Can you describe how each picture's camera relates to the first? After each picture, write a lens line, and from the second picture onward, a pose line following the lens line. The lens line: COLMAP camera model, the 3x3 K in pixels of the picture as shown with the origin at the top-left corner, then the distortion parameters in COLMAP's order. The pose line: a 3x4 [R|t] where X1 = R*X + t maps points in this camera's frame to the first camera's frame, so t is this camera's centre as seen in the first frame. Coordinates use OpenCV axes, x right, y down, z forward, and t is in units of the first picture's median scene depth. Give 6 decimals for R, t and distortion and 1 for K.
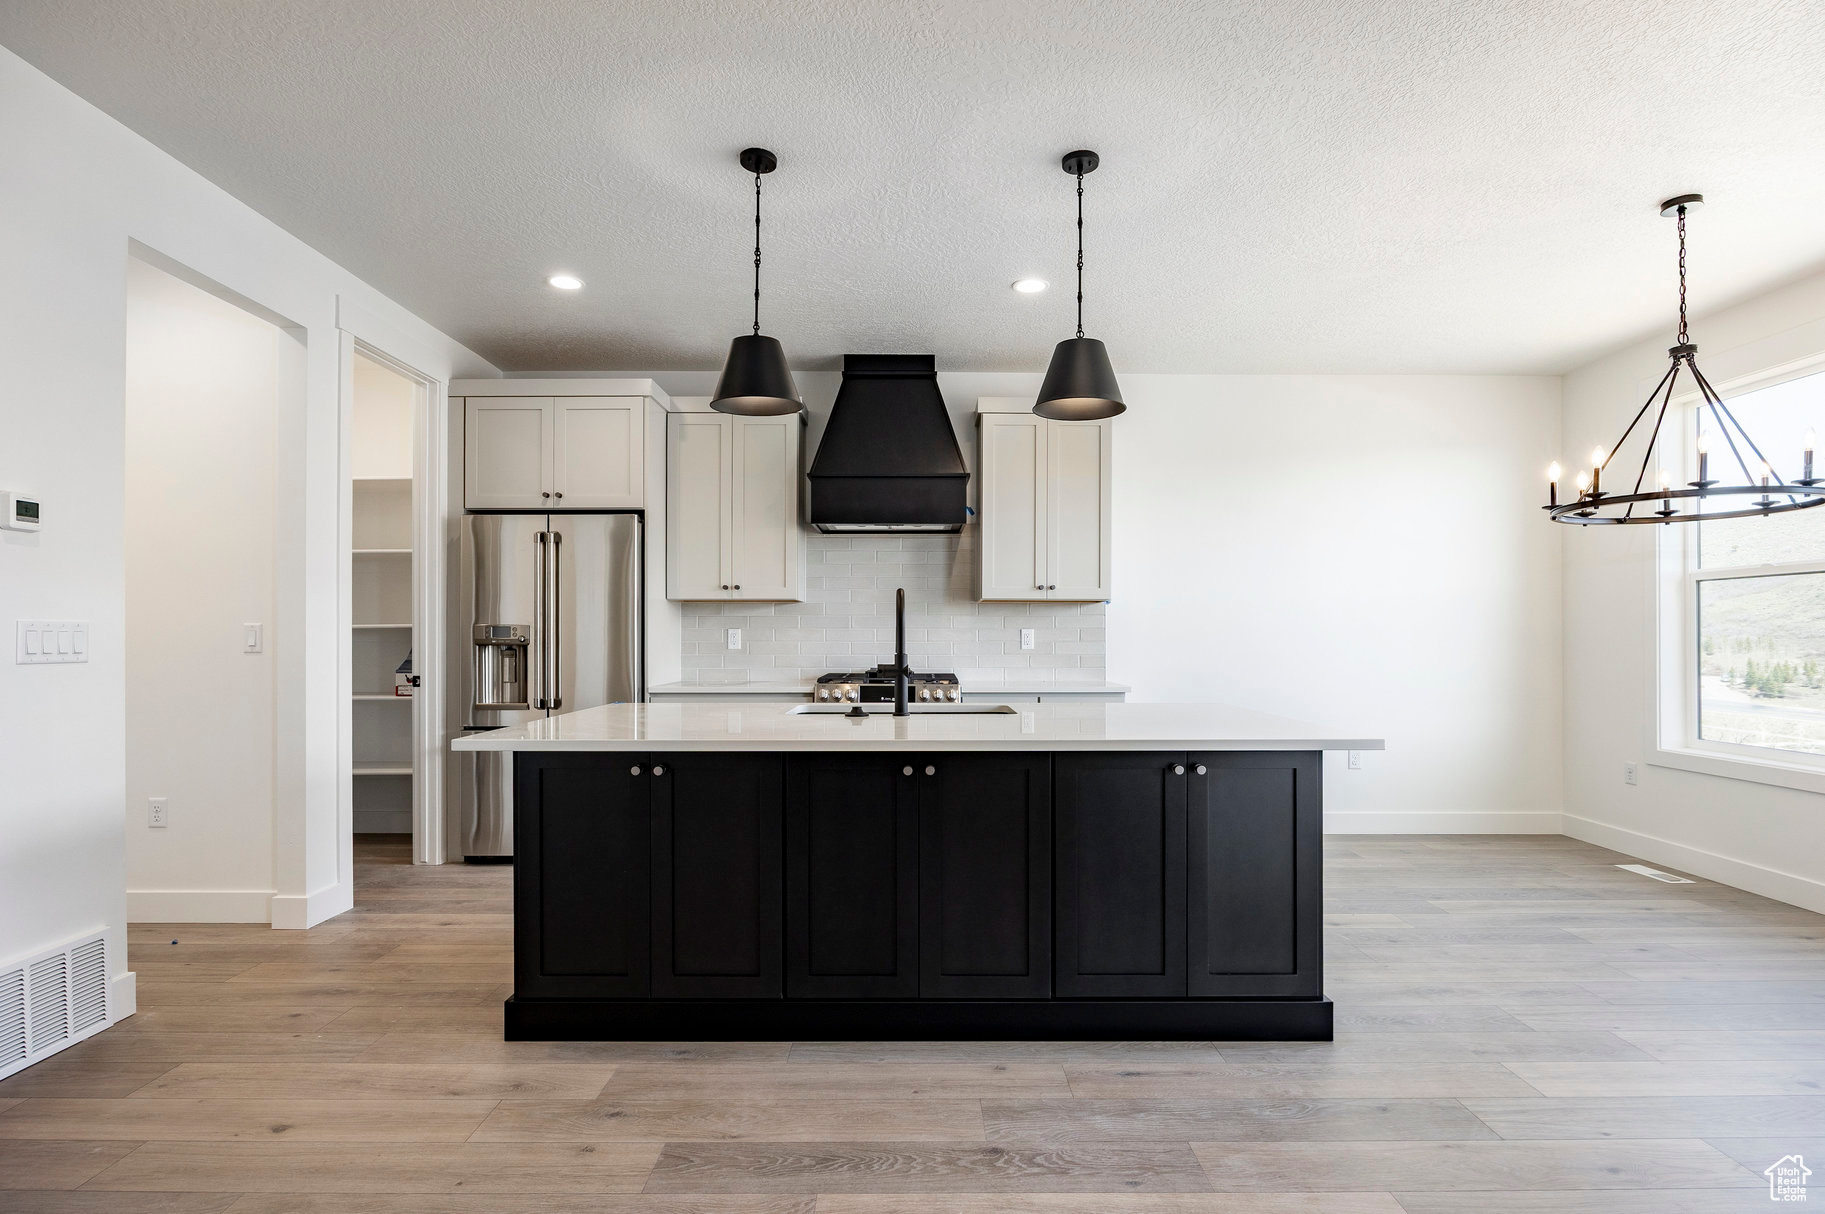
lens RADIAL K [[929.7, 0, 908.8], [0, 929.7, 625.7], [0, 0, 1]] dist [-0.011225, 0.000208]
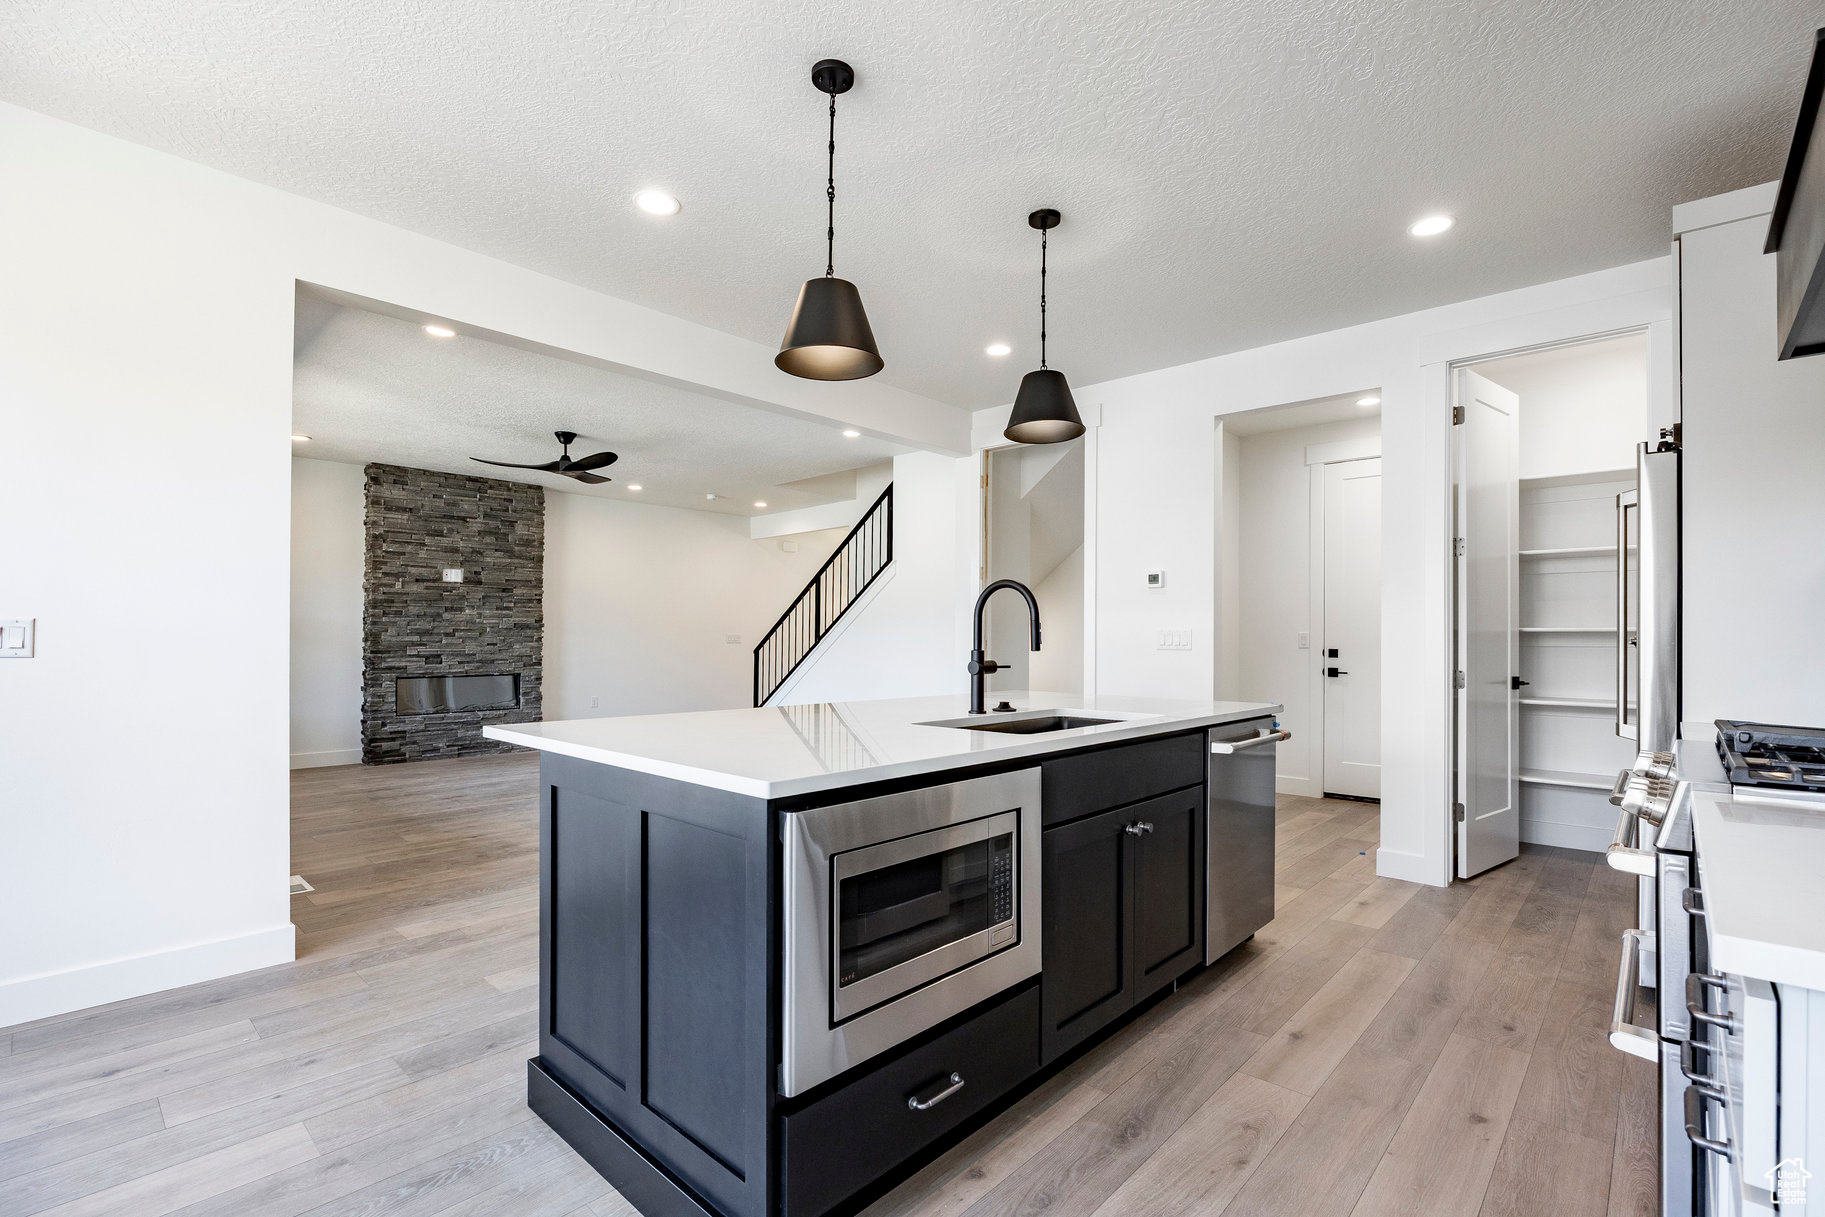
lens RADIAL K [[809.2, 0, 899.4], [0, 809.2, 629.6], [0, 0, 1]] dist [-0.001904, 0.000032]
pose [[-0.695485, -0.009746, -0.718474, 0.496267], [0.006920, 0.999771, -0.020261, 0.015027], [0.718507, -0.019063, -0.695259, 1.127933]]
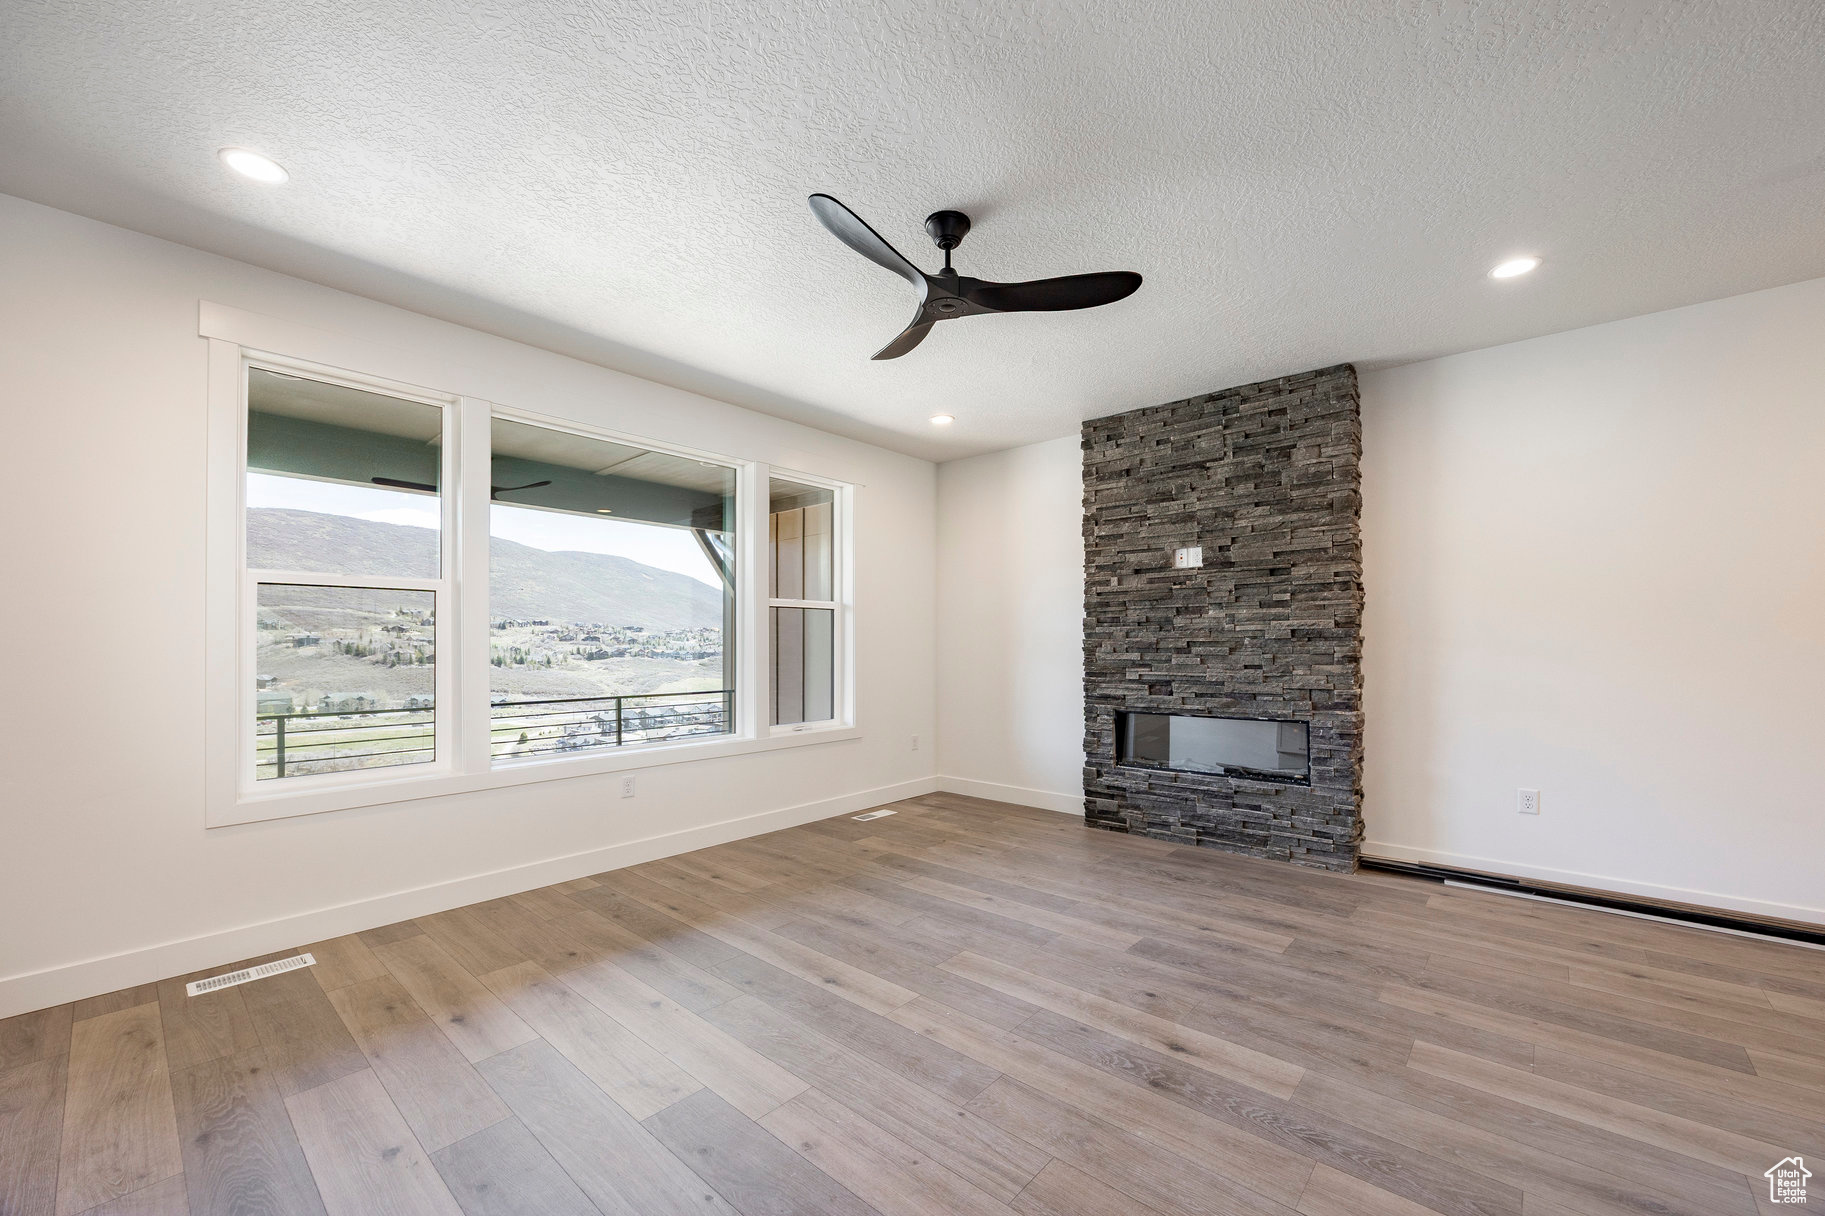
lens RADIAL K [[711.0, 0, 898.5], [0, 711.0, 638.1], [0, 0, 1]] dist [-0.001619, 0.000171]
pose [[-0.741321, 0.008188, 0.671101, -0.607915], [-0.005567, 0.999816, -0.018349, -0.017798], [-0.671128, -0.017338, -0.741139, 0.060709]]
